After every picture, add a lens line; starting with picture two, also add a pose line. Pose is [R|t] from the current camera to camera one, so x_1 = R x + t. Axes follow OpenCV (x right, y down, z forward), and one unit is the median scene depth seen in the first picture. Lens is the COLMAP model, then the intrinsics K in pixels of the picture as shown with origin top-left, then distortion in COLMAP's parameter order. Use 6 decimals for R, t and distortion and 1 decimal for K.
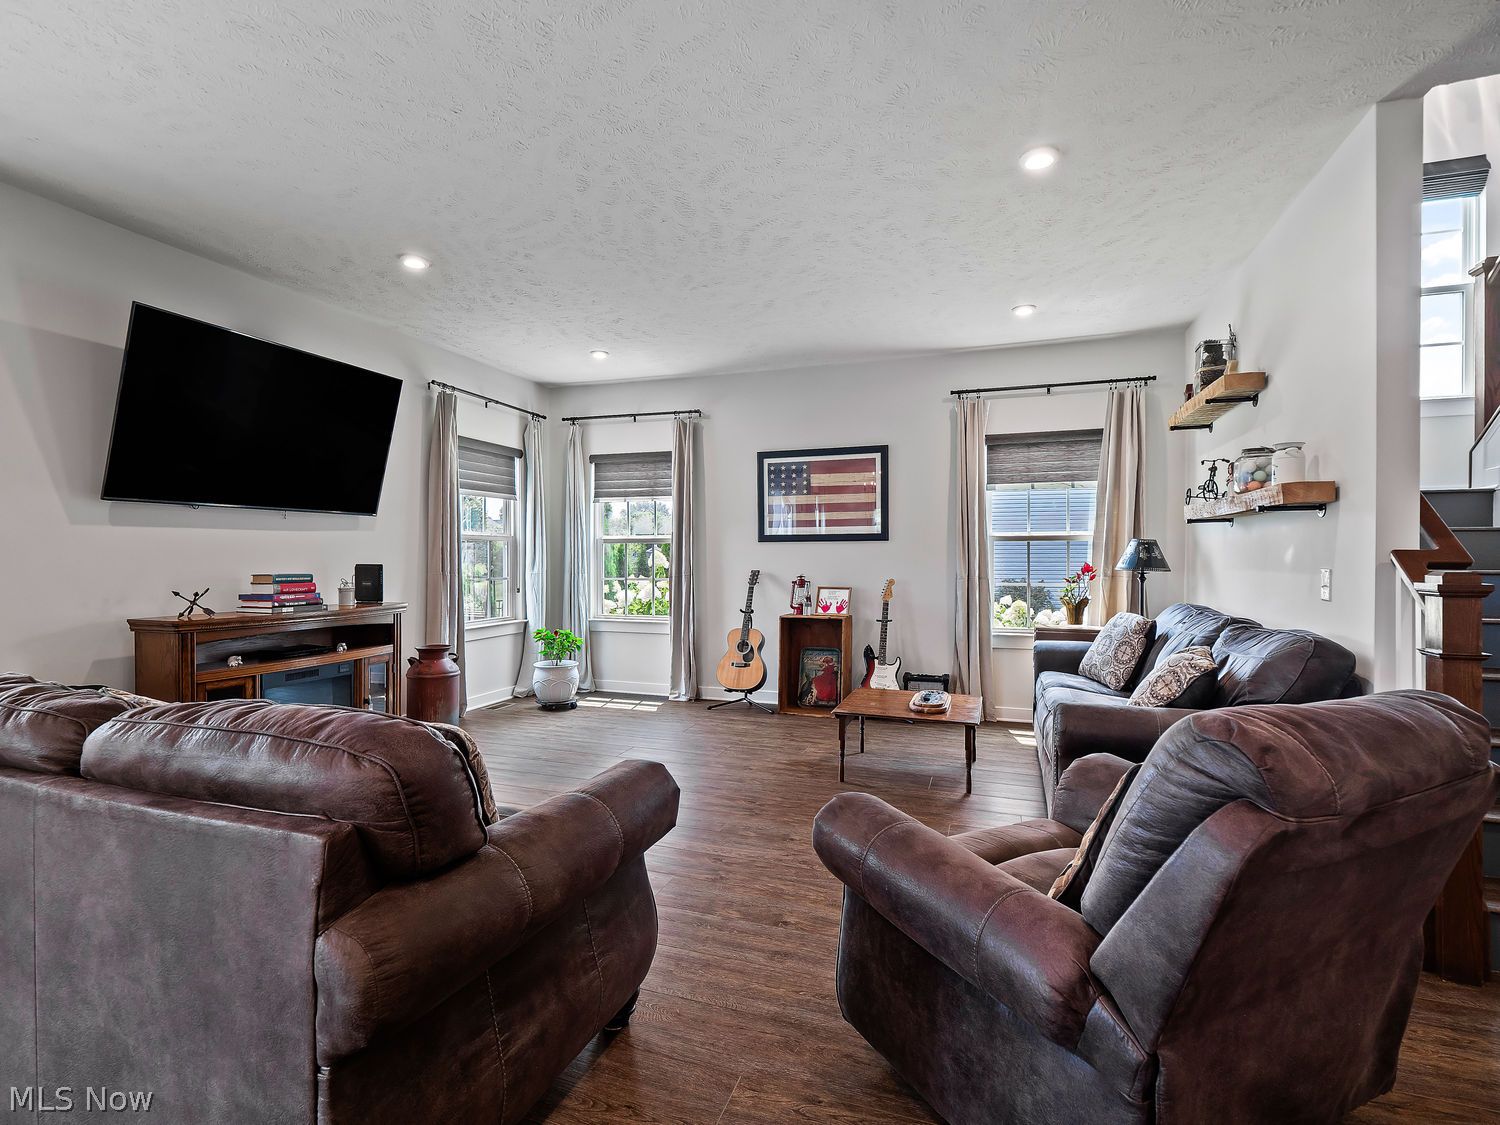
lens RADIAL K [[727.6, 0, 742.6], [0, 727.6, 559.4], [0, 0, 1]] dist [-0.000928, 0.000392]
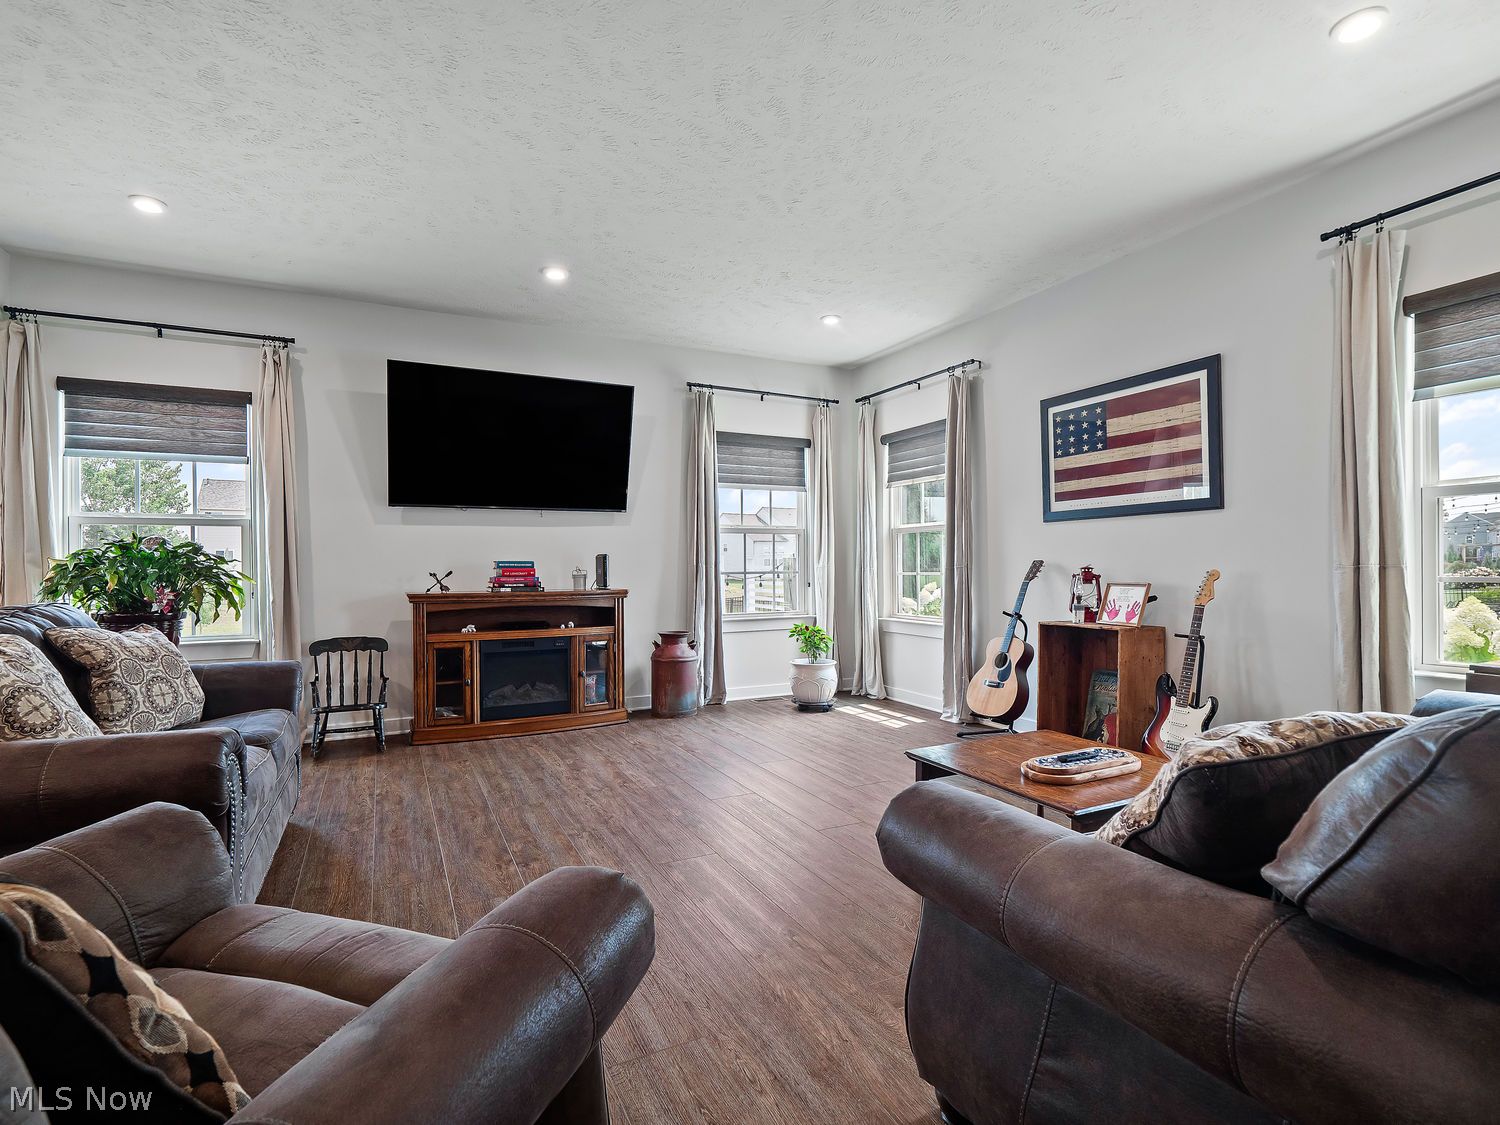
lens RADIAL K [[727.6, 0, 750.5], [0, 727.6, 571.2], [0, 0, 1]] dist [-0.000928, 0.000392]
pose [[0.717409, -0.000424, -0.696653, 0.343922], [0.003660, 0.999988, 0.003160, 0.024072], [0.696643, -0.004817, 0.717402, 0.276853]]
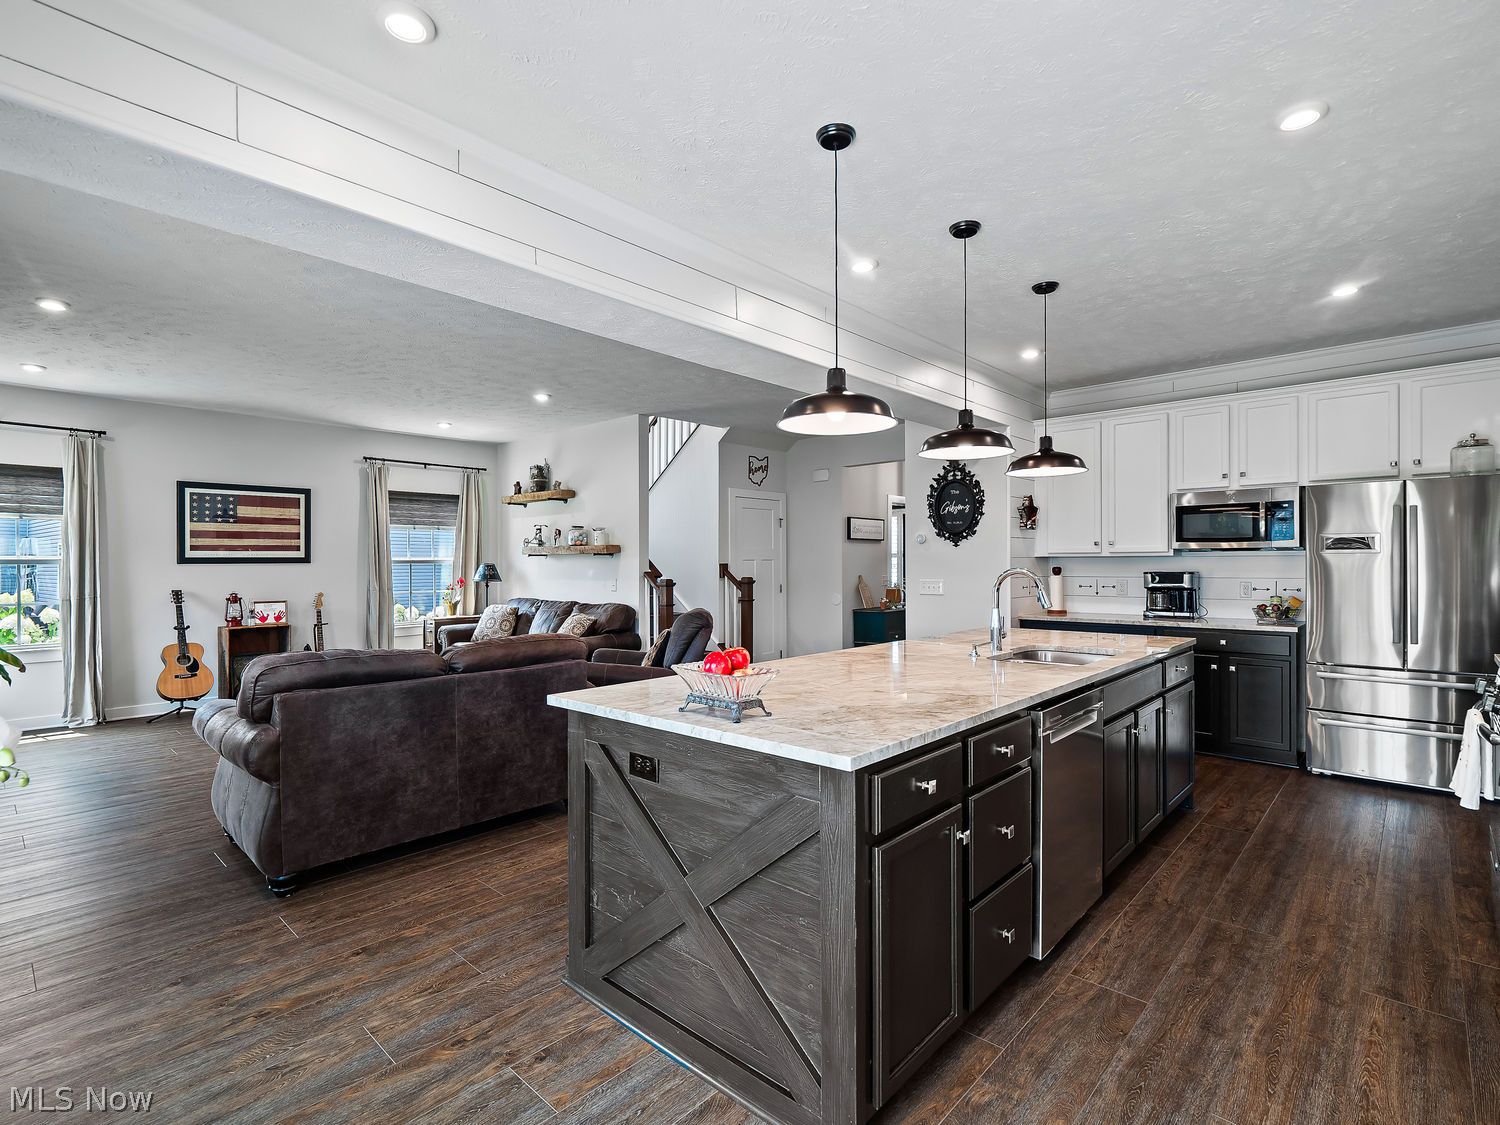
lens RADIAL K [[727.6, 0, 752.5], [0, 727.6, 569.1], [0, 0, 1]] dist [-0.000928, 0.000392]
pose [[0.394137, -0.008297, 0.919014, -0.676939], [0.009220, 0.999945, 0.005074, -0.014527], [-0.919005, 0.006473, 0.394192, -0.227419]]
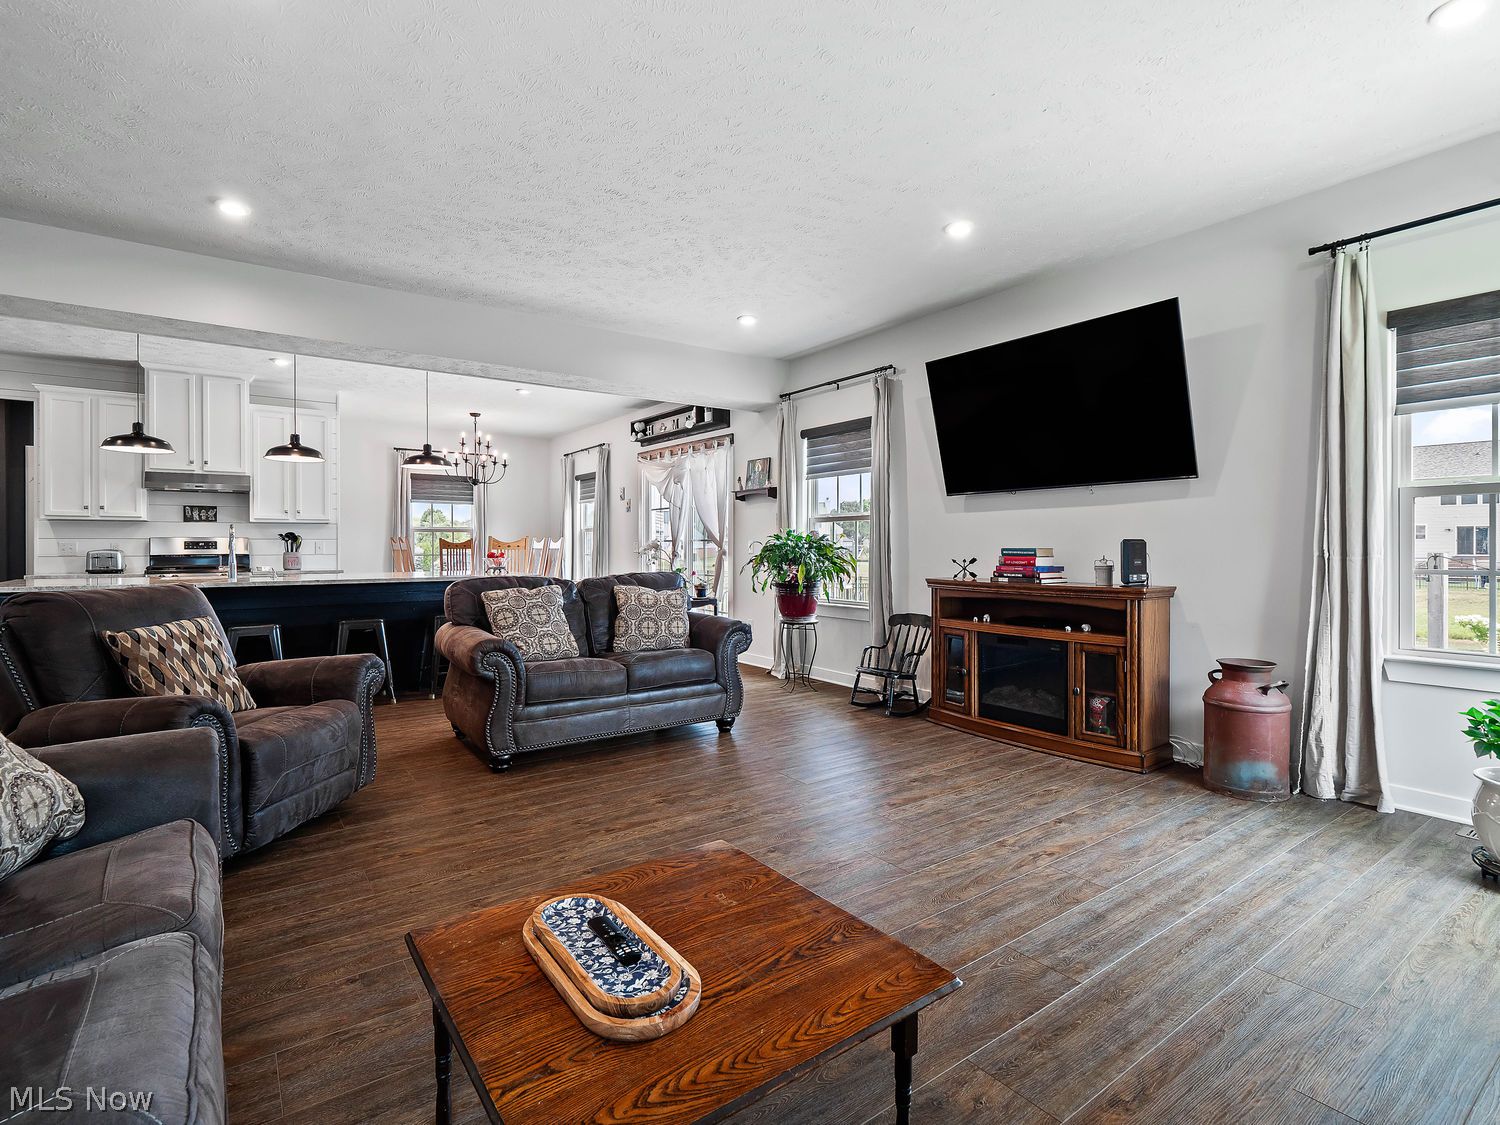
lens RADIAL K [[727.6, 0, 737.6], [0, 727.6, 551.7], [0, 0, 1]] dist [-0.000928, 0.000392]
pose [[-0.579658, 0.002732, -0.814855, 0.342827], [-0.006313, 0.999949, 0.007844, 0.013492], [0.814835, 0.009691, -0.579611, 0.878086]]
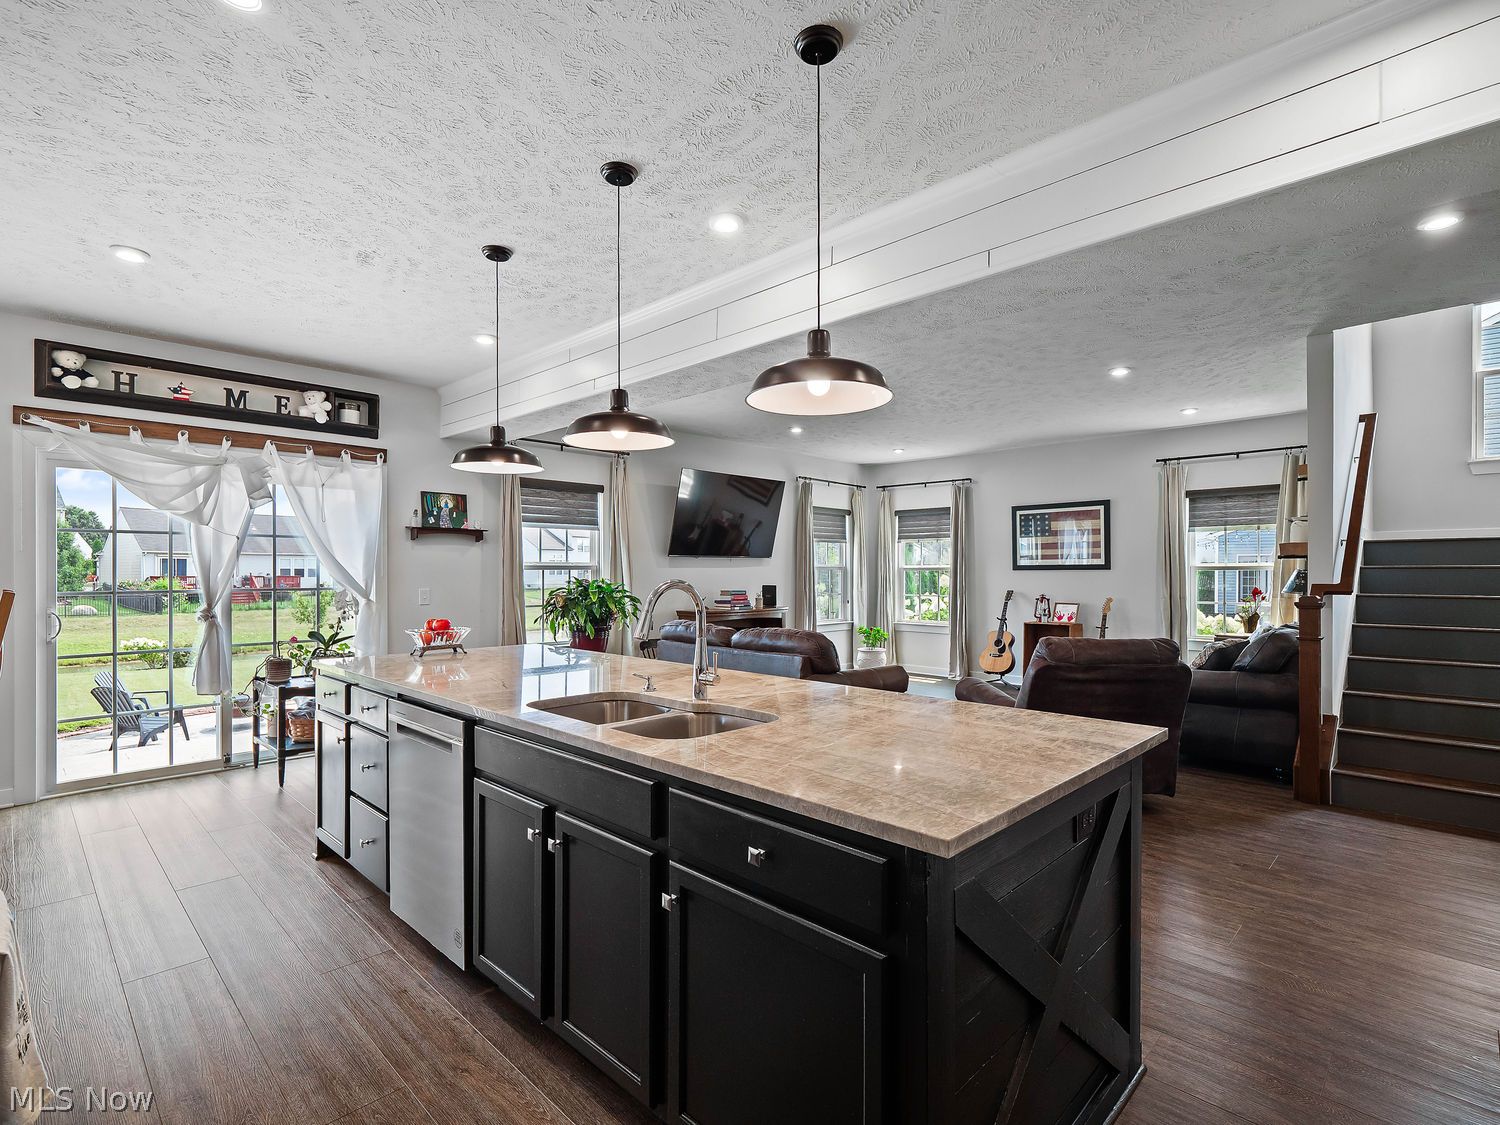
lens RADIAL K [[727.6, 0, 738.4], [0, 727.6, 568.6], [0, 0, 1]] dist [-0.000928, 0.000392]
pose [[0.901399, -0.002074, -0.432985, 0.162539], [-0.001965, 0.999959, -0.008881, -0.014173], [0.432985, 0.008856, 0.901358, -0.532361]]
